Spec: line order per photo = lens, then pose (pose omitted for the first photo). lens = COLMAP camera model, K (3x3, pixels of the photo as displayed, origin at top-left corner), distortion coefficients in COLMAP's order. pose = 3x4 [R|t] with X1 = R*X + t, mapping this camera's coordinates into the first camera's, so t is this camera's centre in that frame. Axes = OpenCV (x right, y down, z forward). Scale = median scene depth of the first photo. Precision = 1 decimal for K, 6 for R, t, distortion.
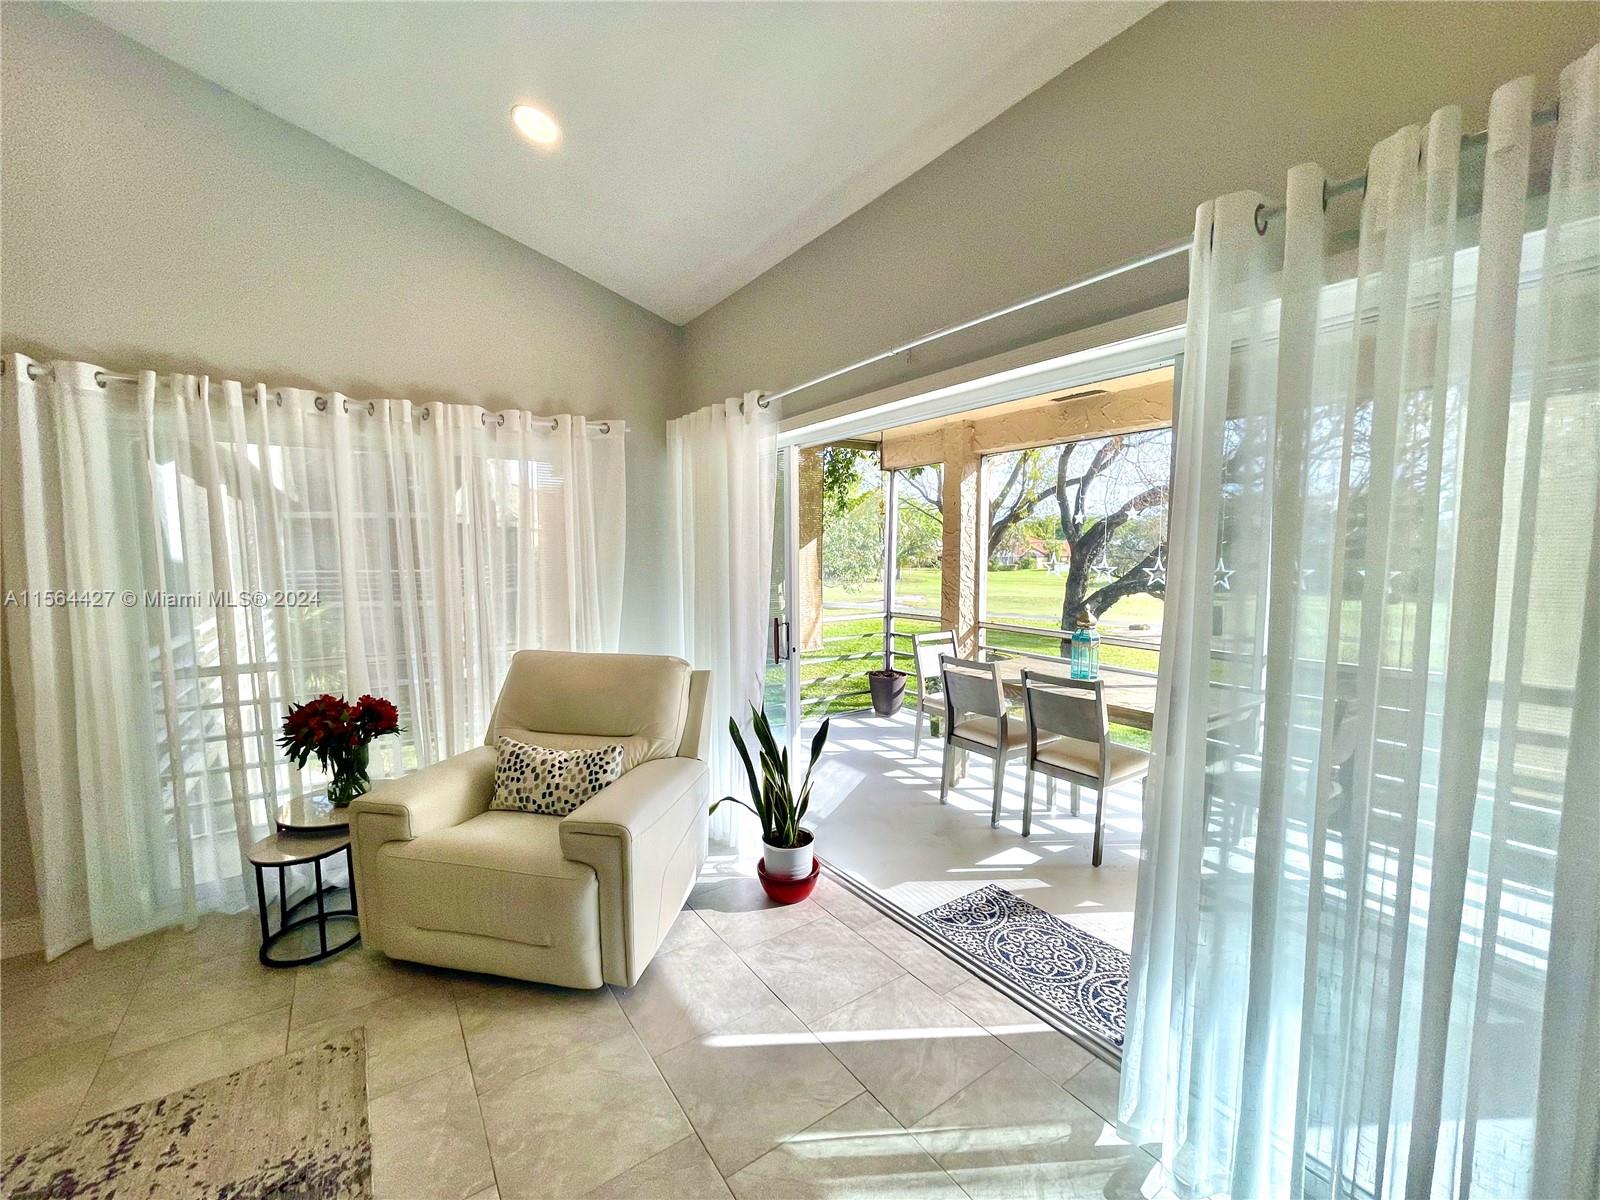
lens RADIAL K [[651.9, 0, 790.0], [0, 651.9, 605.4], [0, 0, 1]] dist [0.002037, 0.000218]
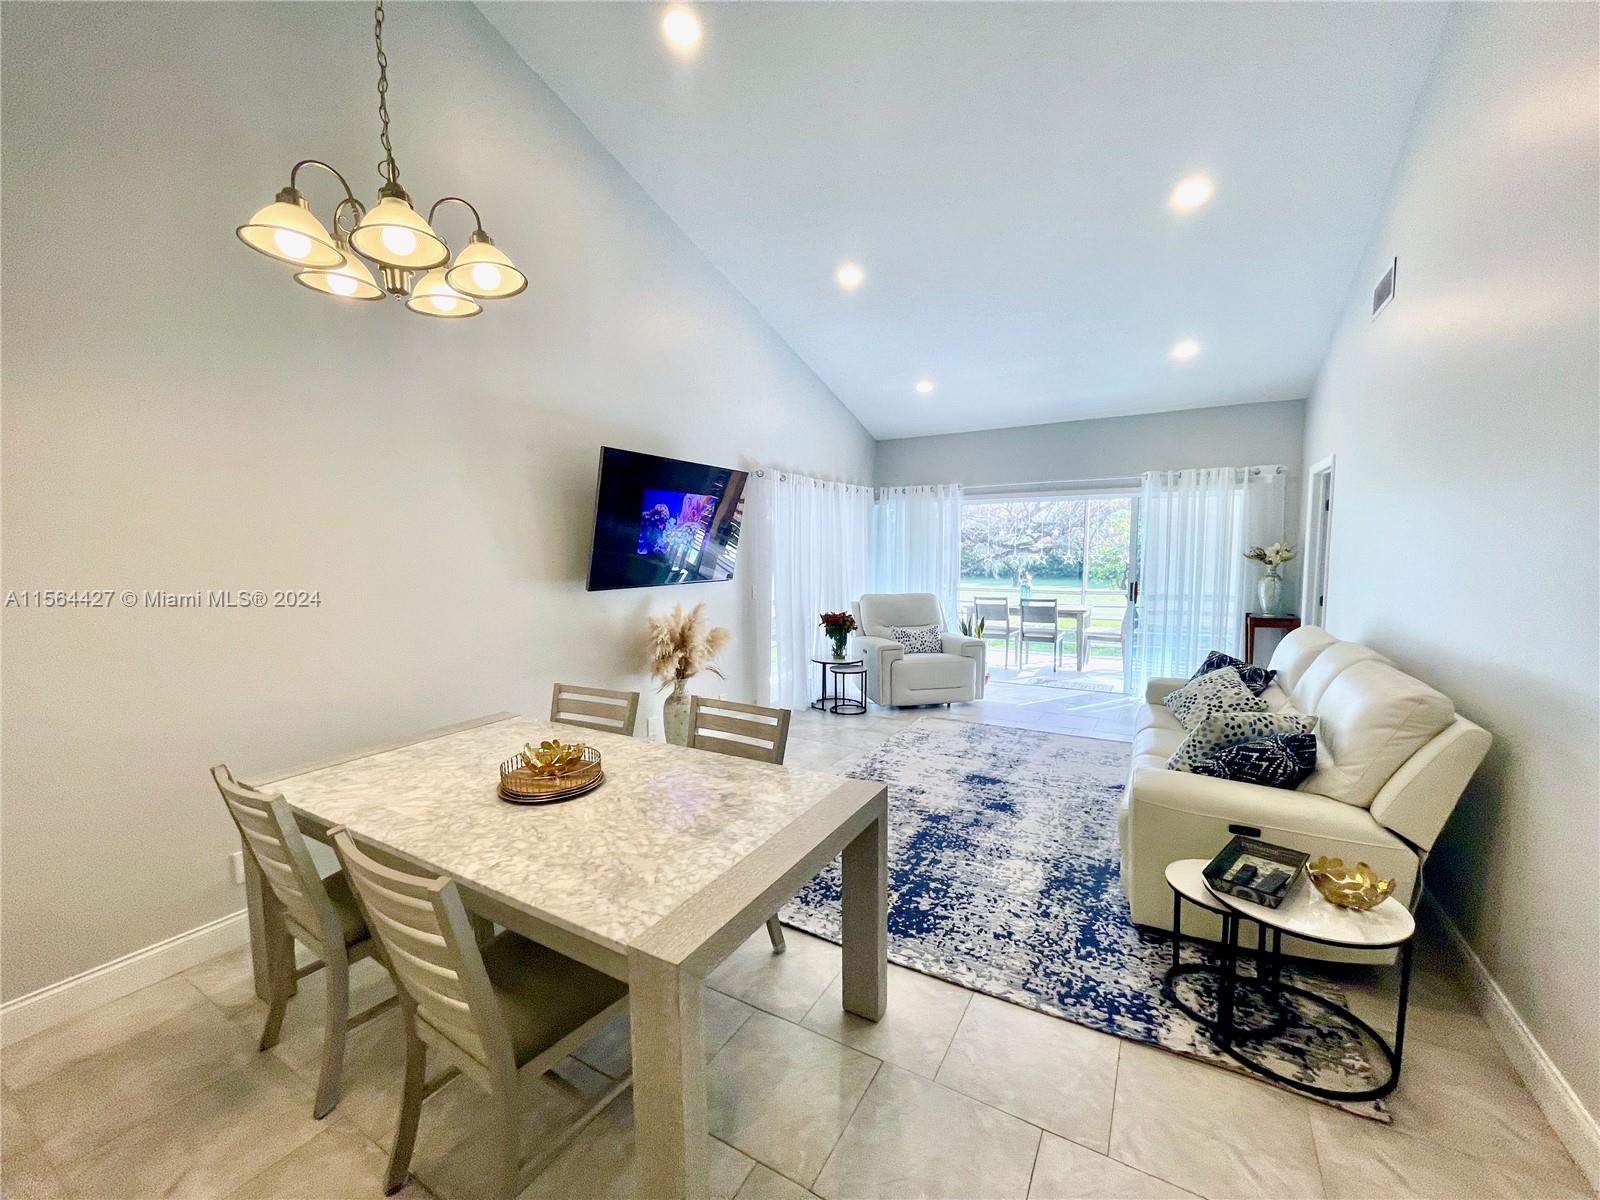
lens RADIAL K [[649.4, 0, 793.6], [0, 649.4, 602.2], [0, 0, 1]] dist [-0.017219, 0.013597]
pose [[0.901743, -0.040004, 0.430417, -1.866905], [0.042595, 0.999086, 0.003619, 0.092376], [-0.430169, 0.015070, 0.902623, -1.035310]]
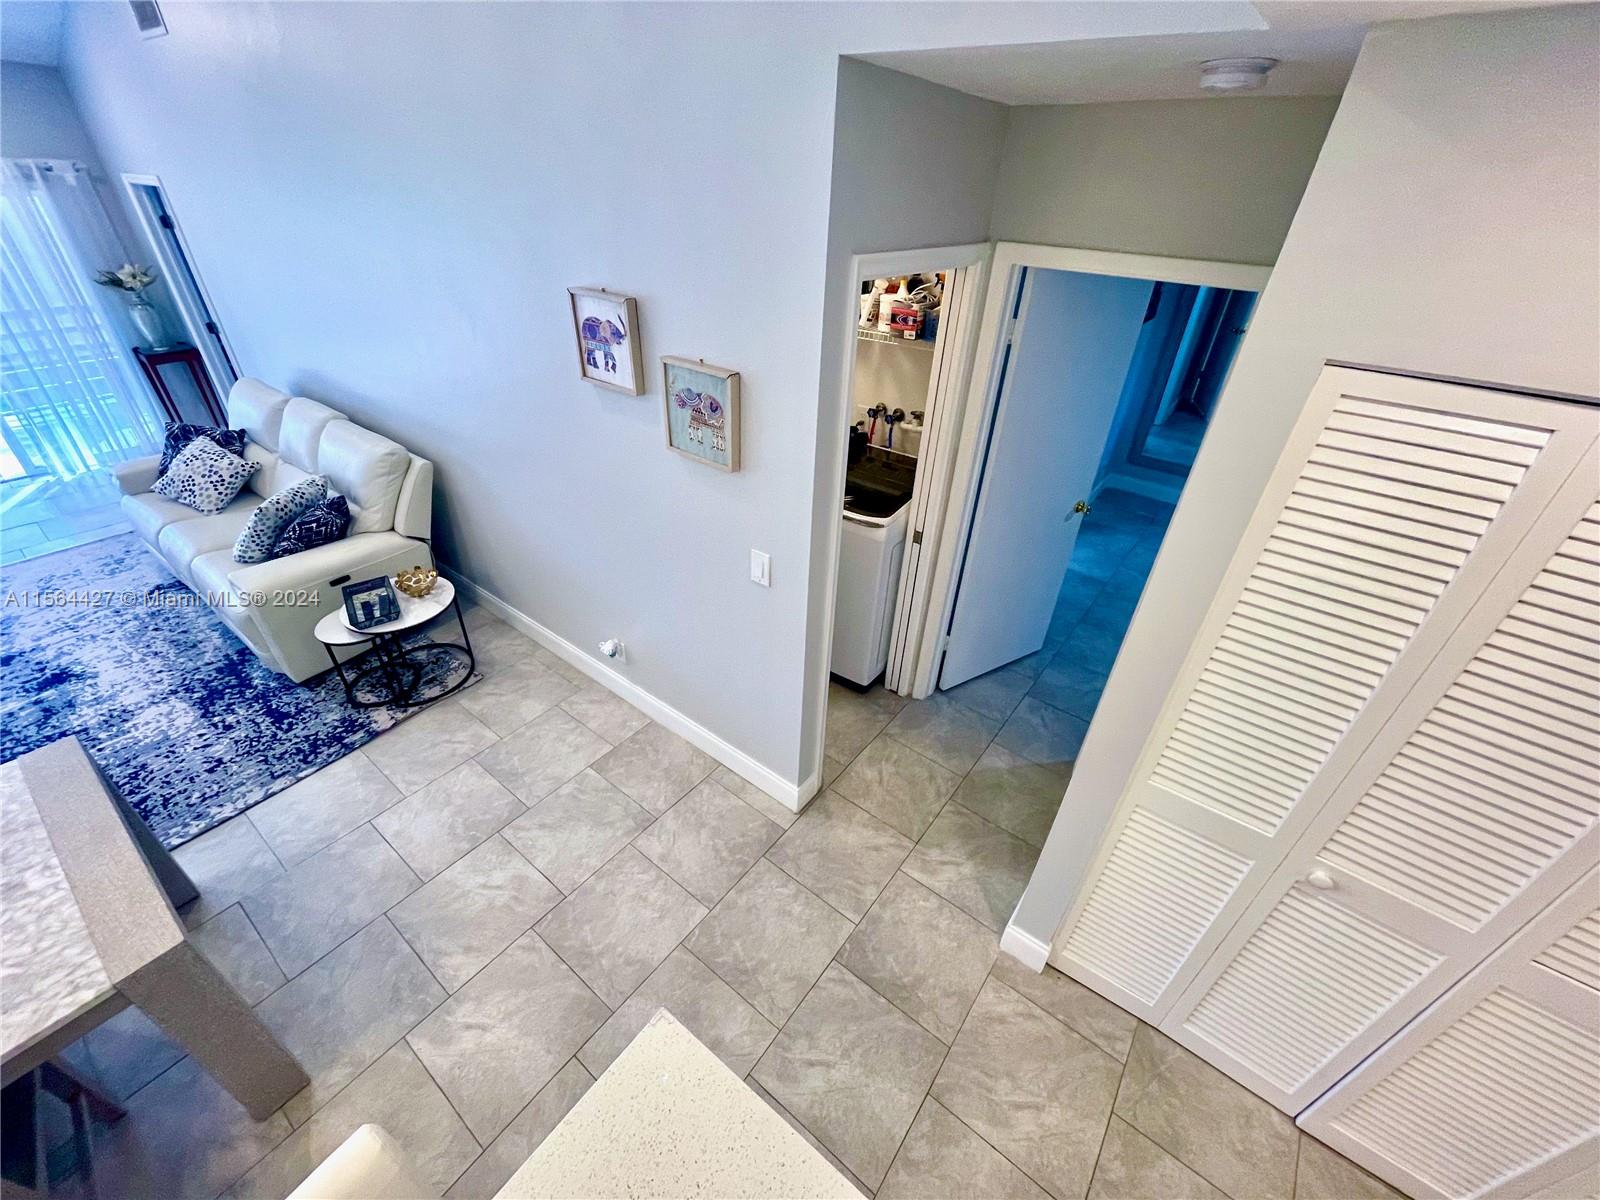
lens RADIAL K [[649.1, 0, 794.6], [0, 649.1, 604.8], [0, 0, 1]] dist [-0.012556, 0.006021]
pose [[-0.321291, -0.527135, 0.786702, -2.219803], [0.052308, 0.819601, 0.570542, -0.189664], [-0.945535, 0.224461, -0.235758, -1.016848]]
